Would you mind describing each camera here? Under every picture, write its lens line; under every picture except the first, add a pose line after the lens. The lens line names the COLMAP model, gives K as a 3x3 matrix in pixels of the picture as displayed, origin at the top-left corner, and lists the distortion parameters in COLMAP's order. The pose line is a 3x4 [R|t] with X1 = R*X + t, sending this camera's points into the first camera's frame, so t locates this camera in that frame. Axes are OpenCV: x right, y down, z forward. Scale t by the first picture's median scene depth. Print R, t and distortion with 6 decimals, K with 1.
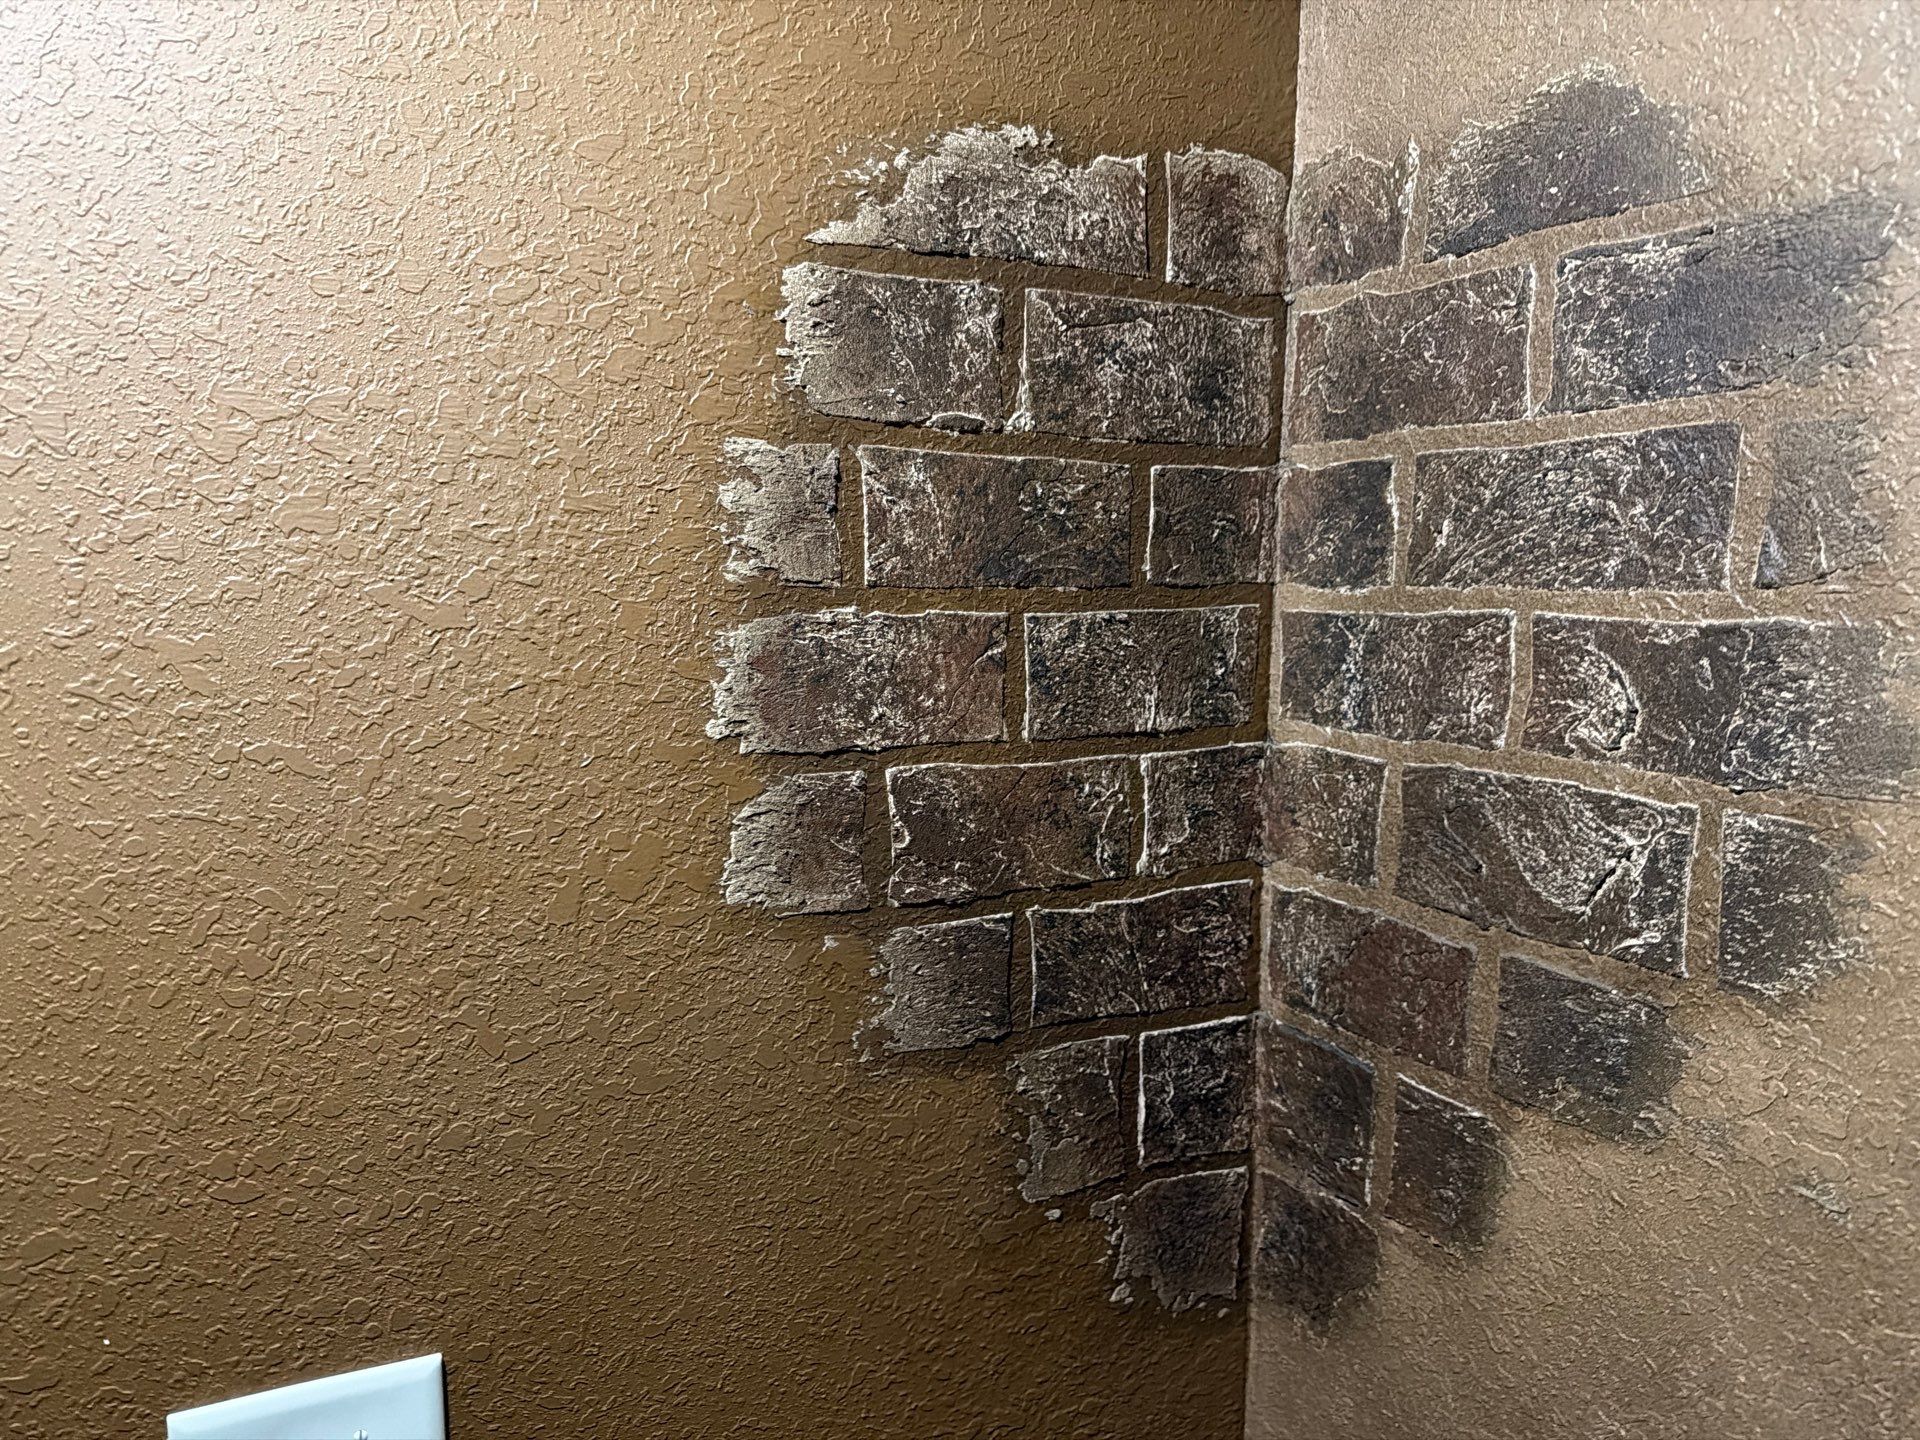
lens RADIAL K [[1357.4, 0, 956.7], [0, 1357.4, 737.6], [0, 0, 1]] dist [0.139645, -0.294483]
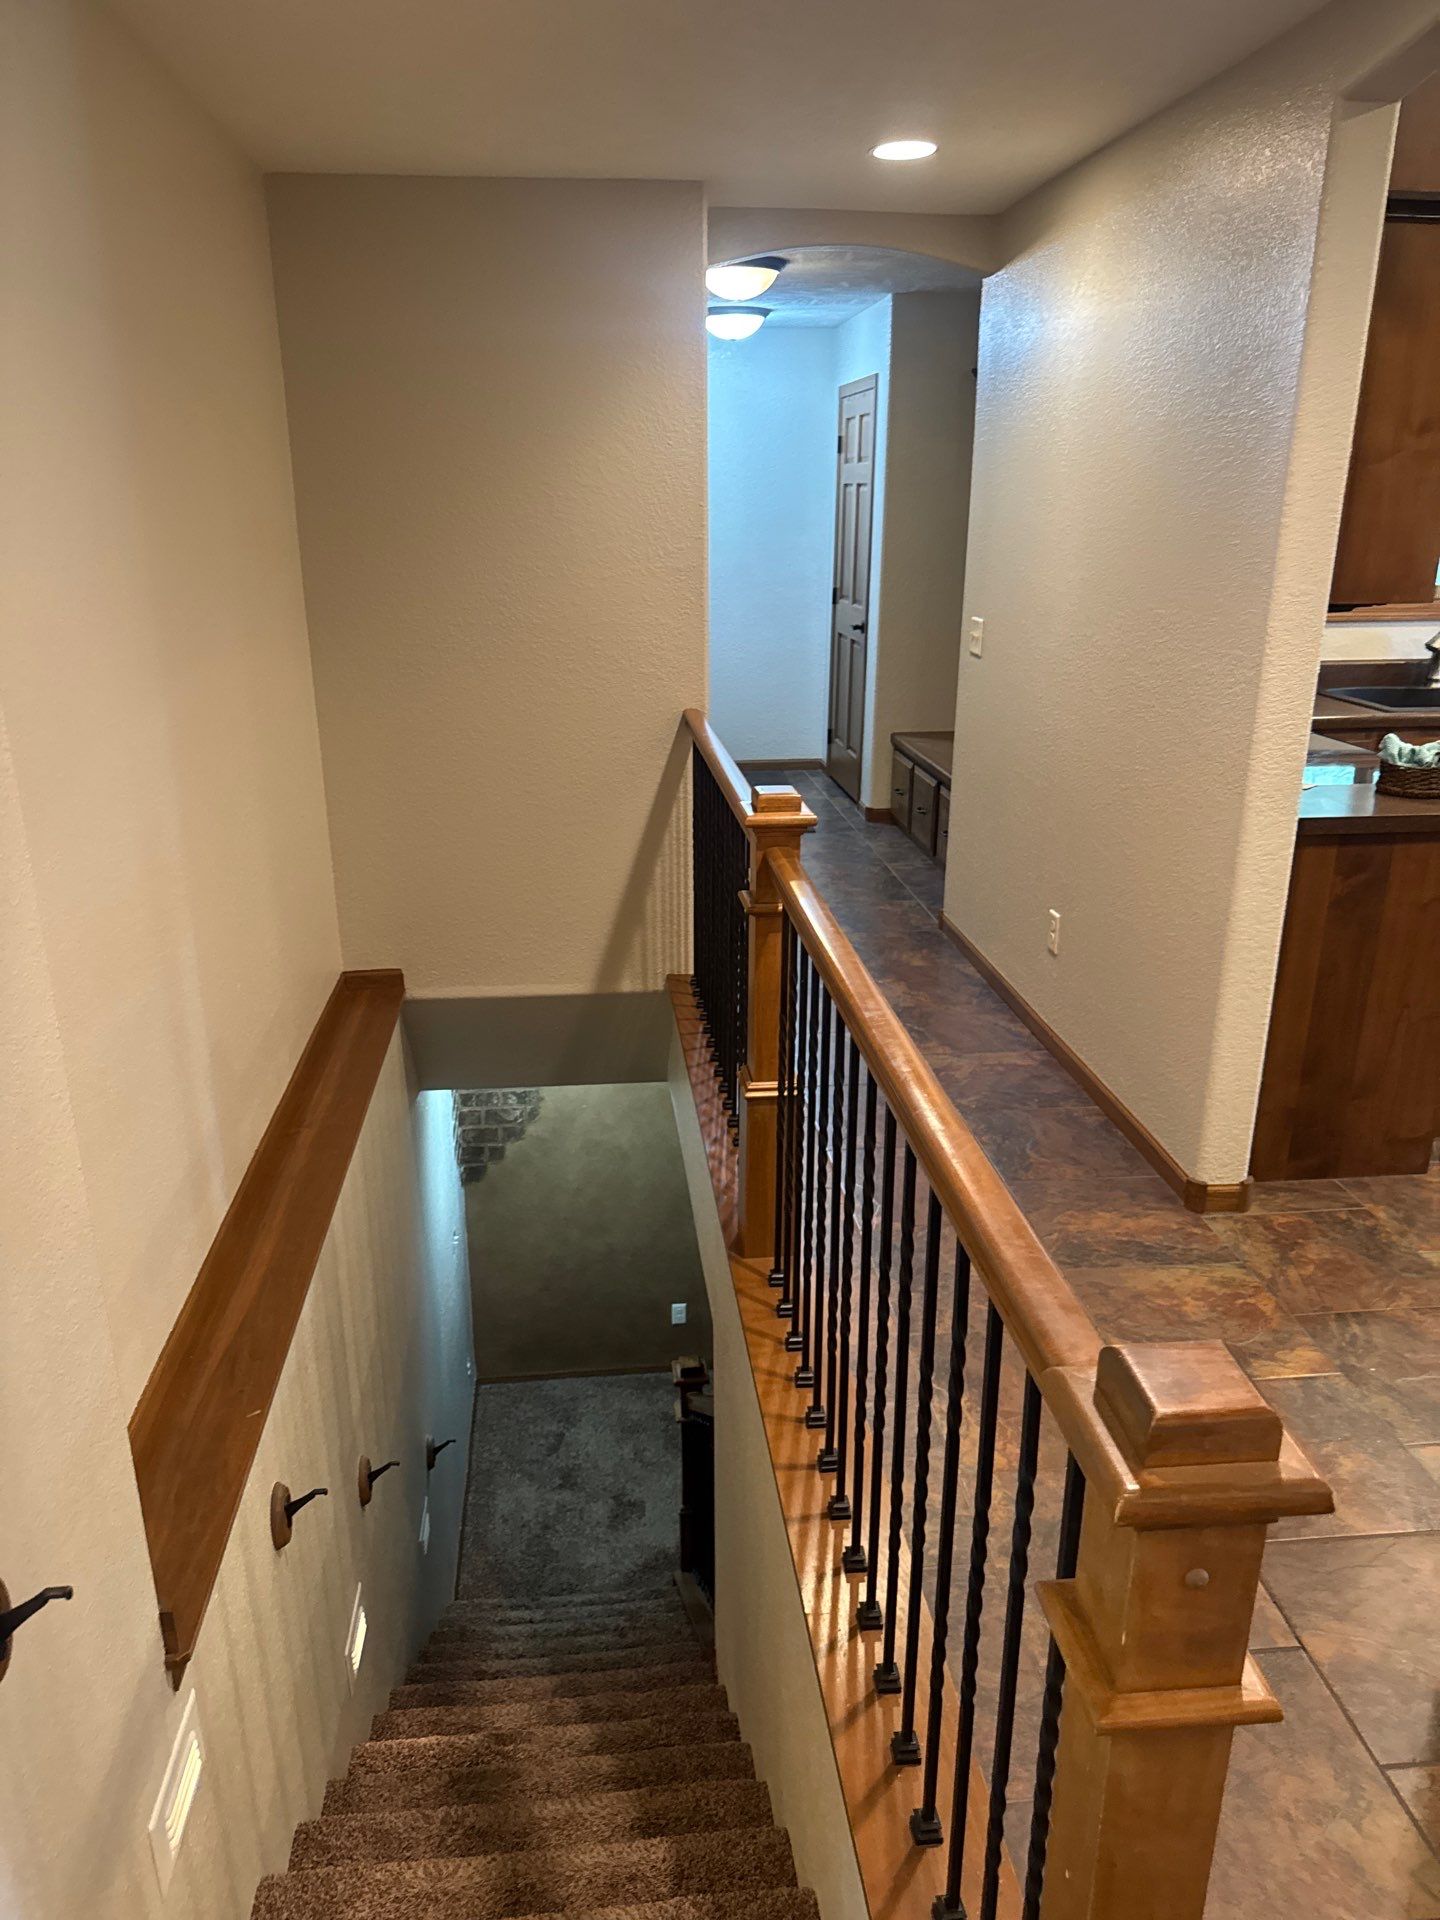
lens RADIAL K [[1357.4, 0, 720.0], [0, 1357.4, 960.0], [0, 0, 1]] dist [0.139645, -0.294483]
pose [[0.349372, -0.315581, 0.882240, -6.131630], [0.119686, 0.948892, 0.292026, -3.062237], [-0.929309, 0.003566, 0.369287, -3.330473]]
